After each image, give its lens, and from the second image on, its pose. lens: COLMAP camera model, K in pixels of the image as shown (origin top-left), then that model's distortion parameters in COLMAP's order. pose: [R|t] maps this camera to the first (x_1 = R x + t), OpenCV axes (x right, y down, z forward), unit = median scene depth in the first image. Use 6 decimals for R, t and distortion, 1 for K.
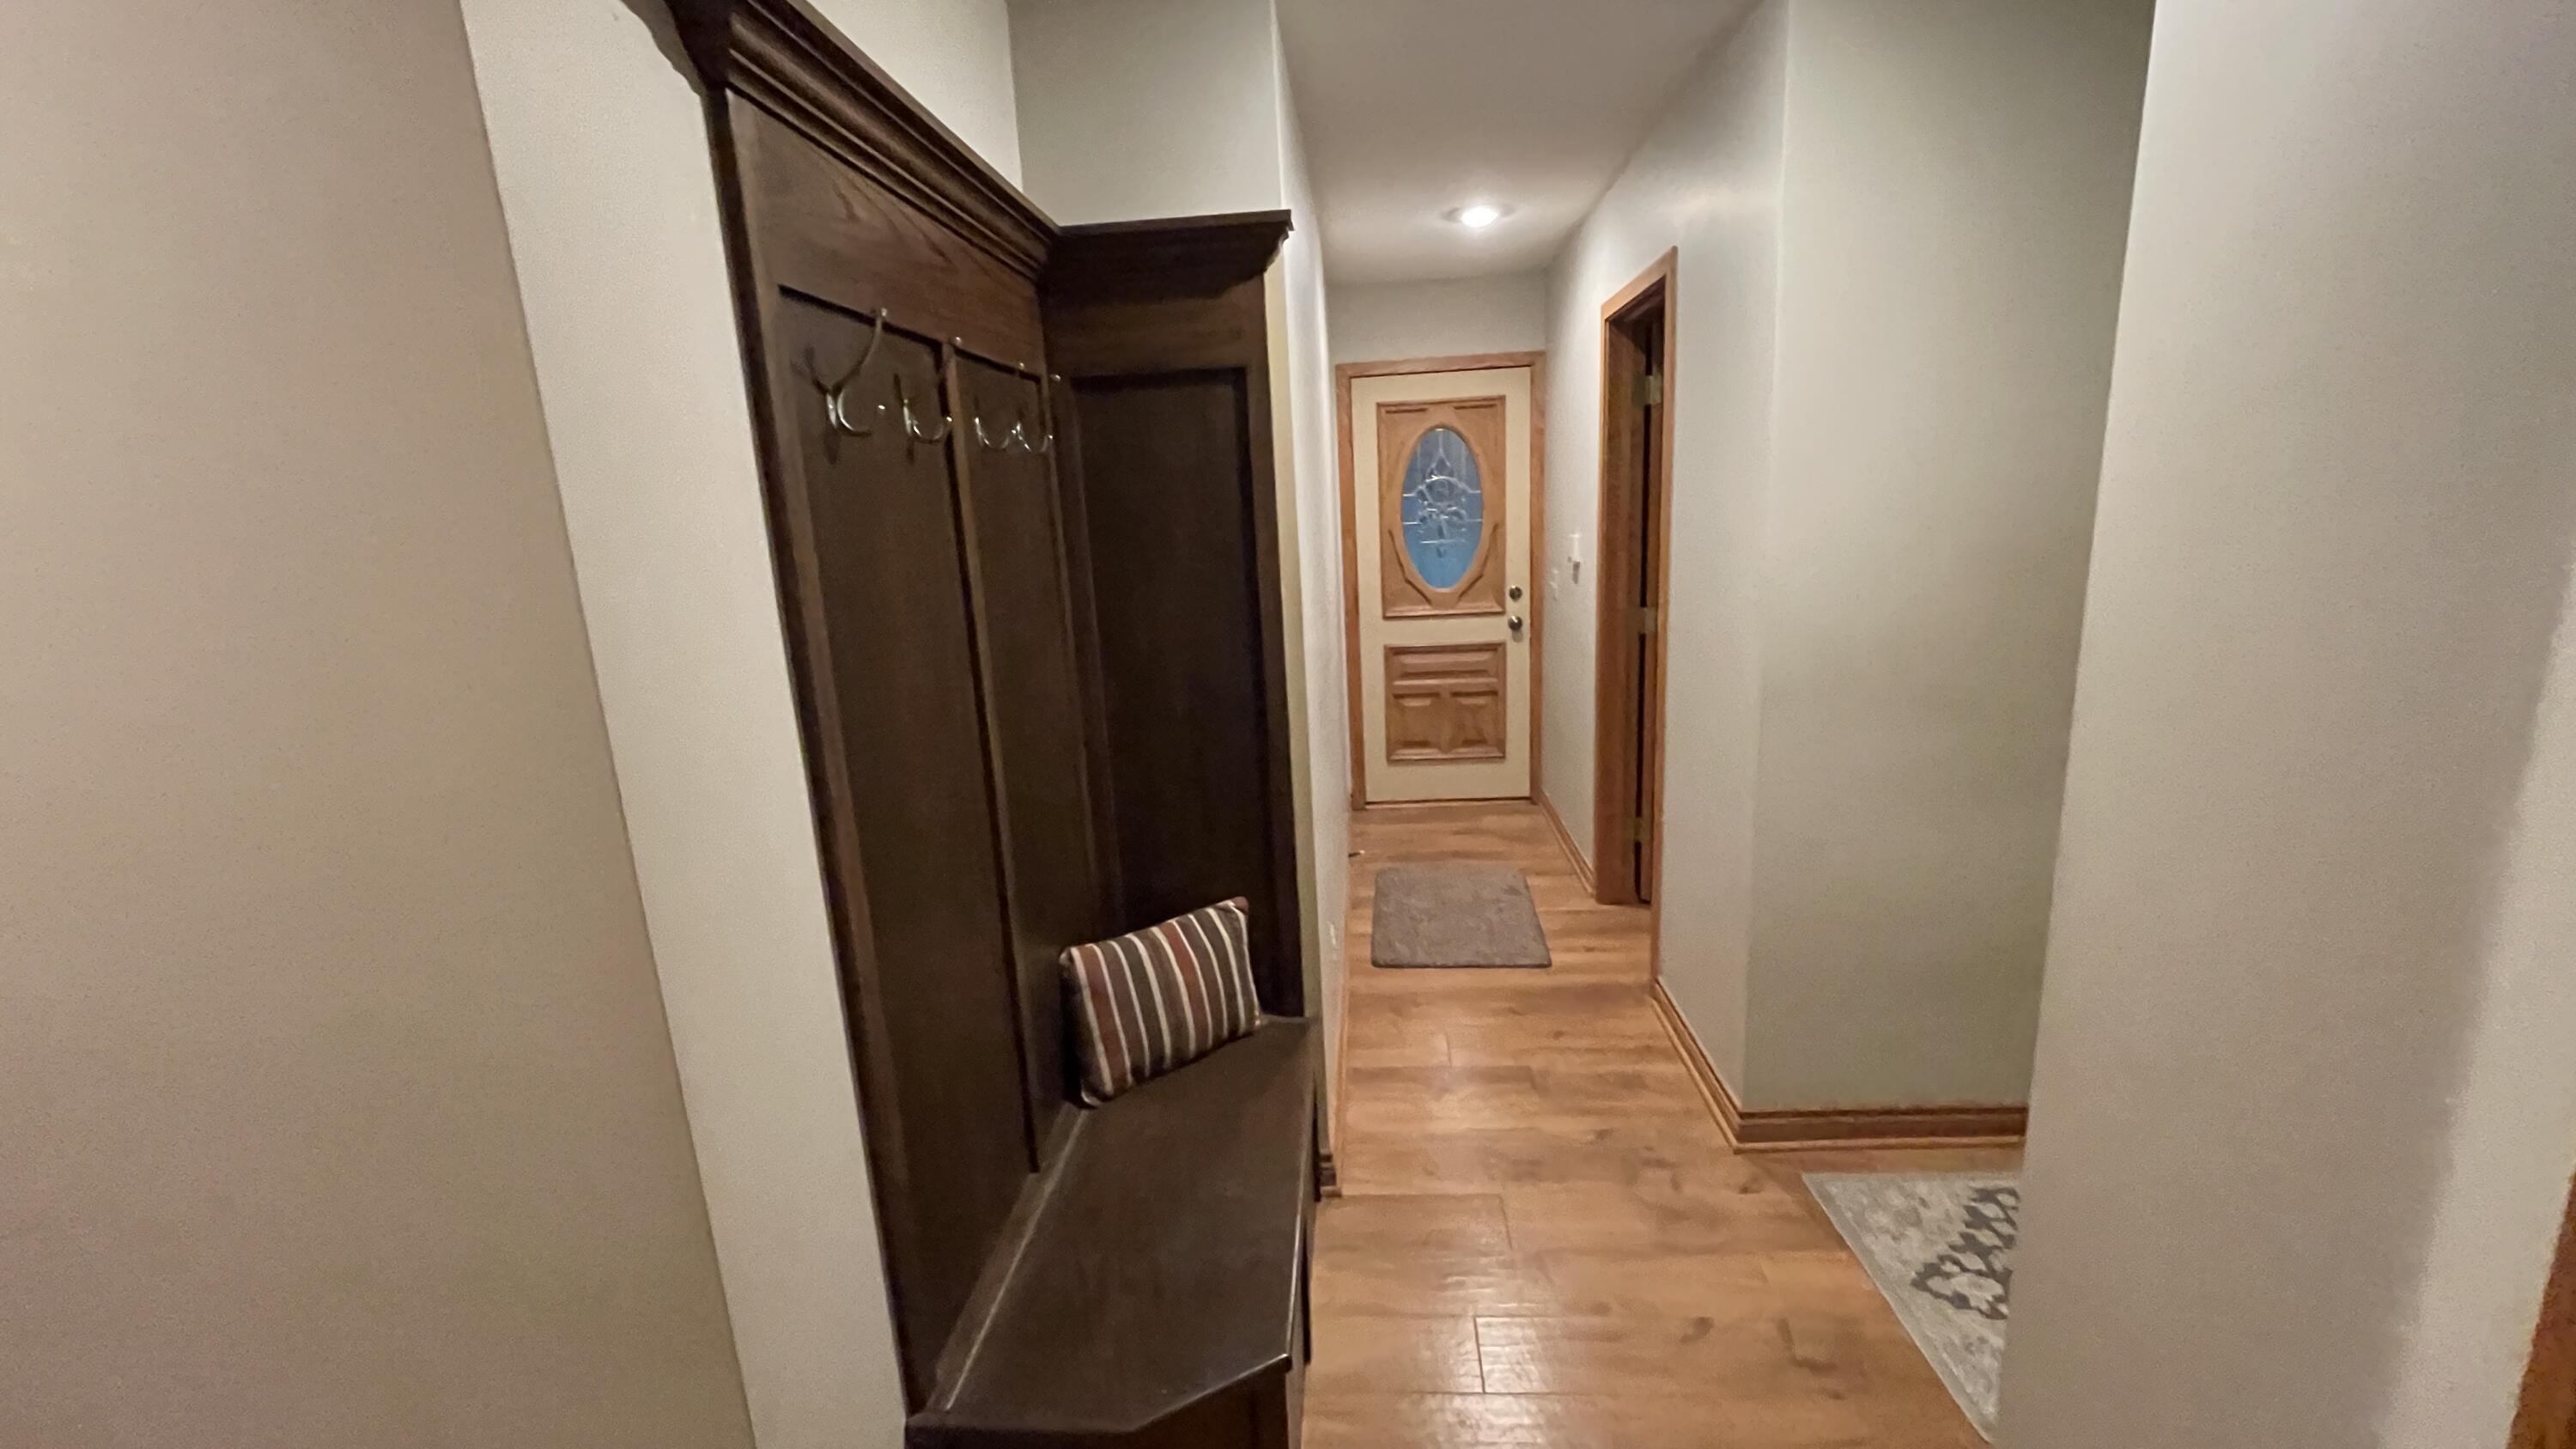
lens RADIAL K [[1040.6, 0, 1275.6], [0, 1040.6, 717.2], [0, 0, 1]] dist [-0.000689, 0.000268]
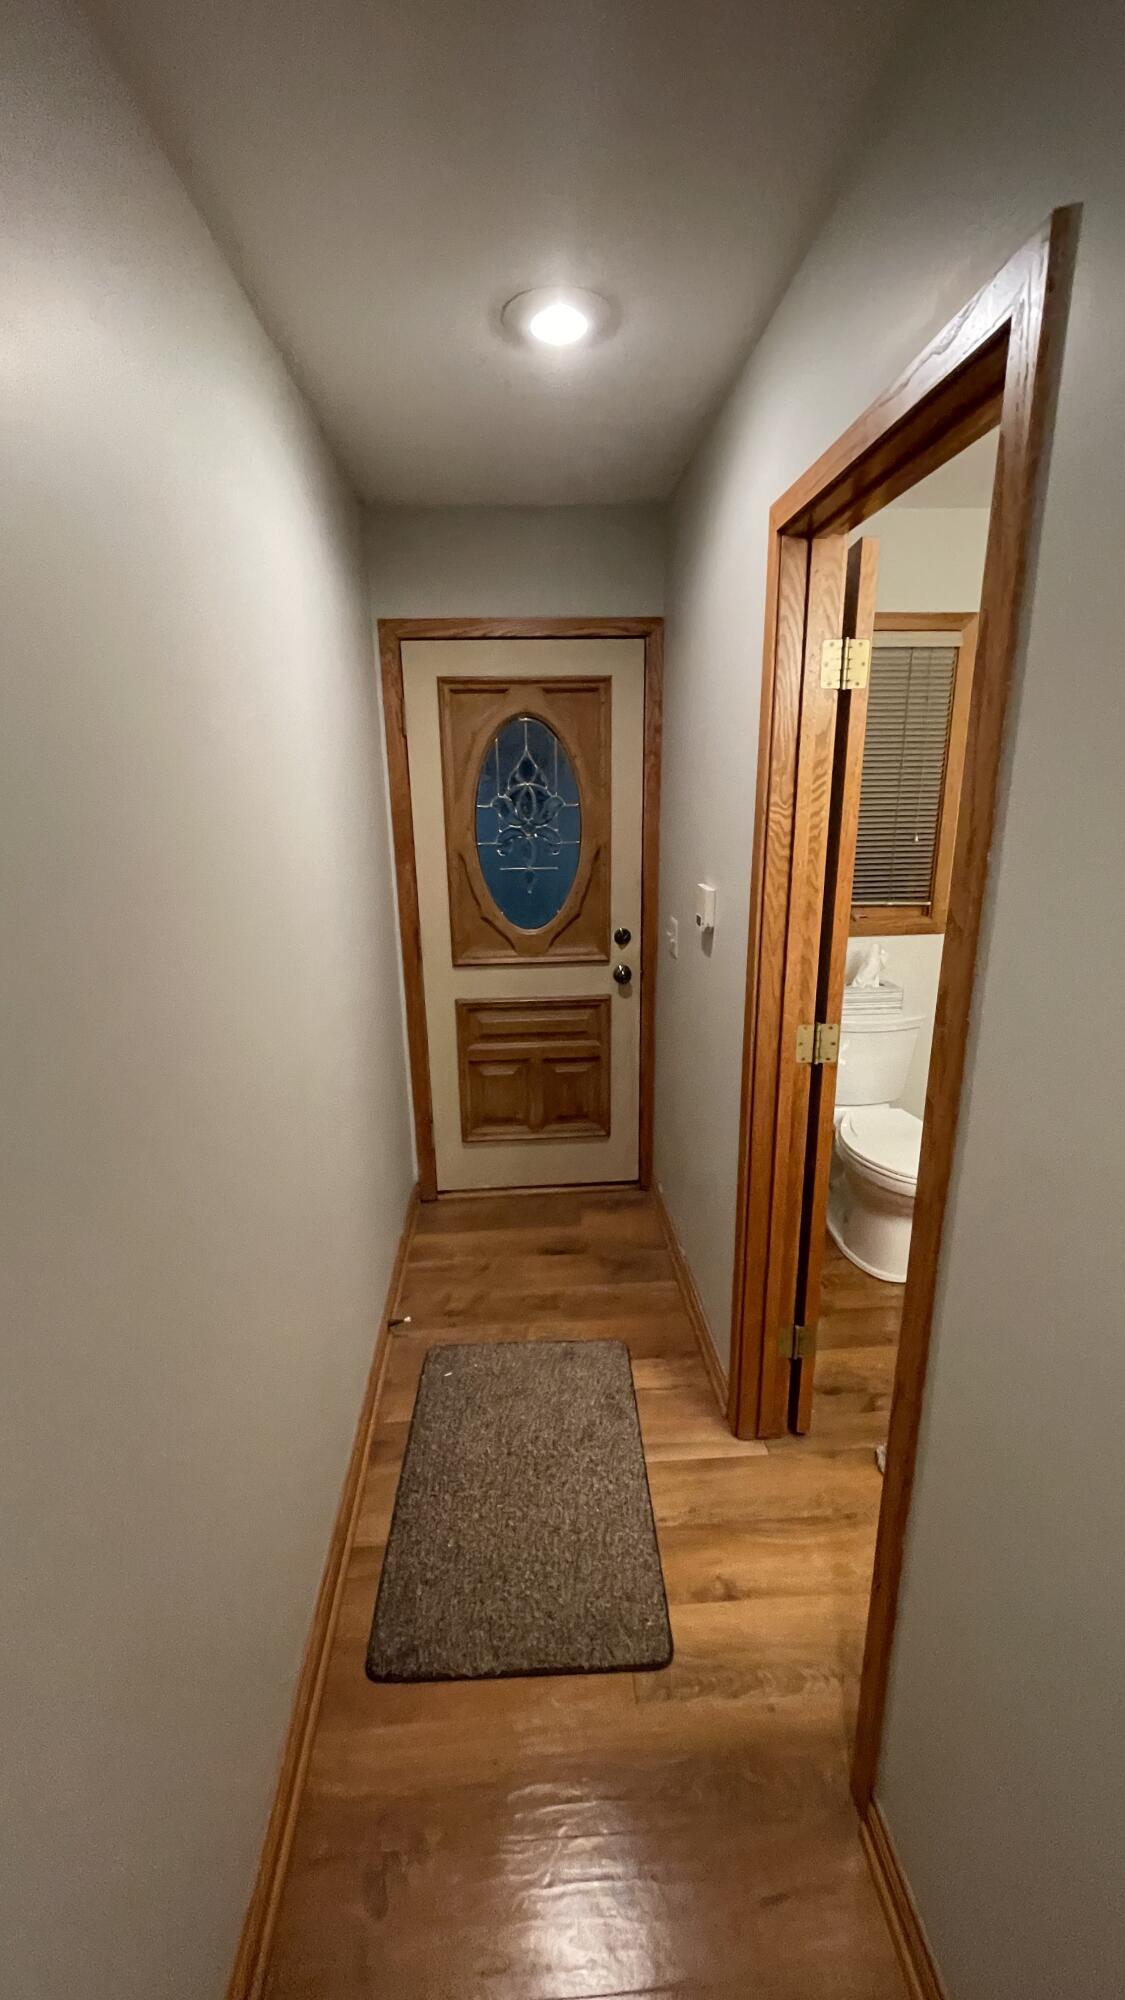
lens RADIAL K [[807.8, 0, 562.5], [0, 807.8, 1000.0], [0, 0, 1]] dist [-0.000689, 0.000268]
pose [[0.989351, -0.005799, 0.145435, 0.096749], [-0.003989, 0.997751, 0.066913, -0.111838], [-0.145496, -0.066781, 0.987102, 0.402159]]
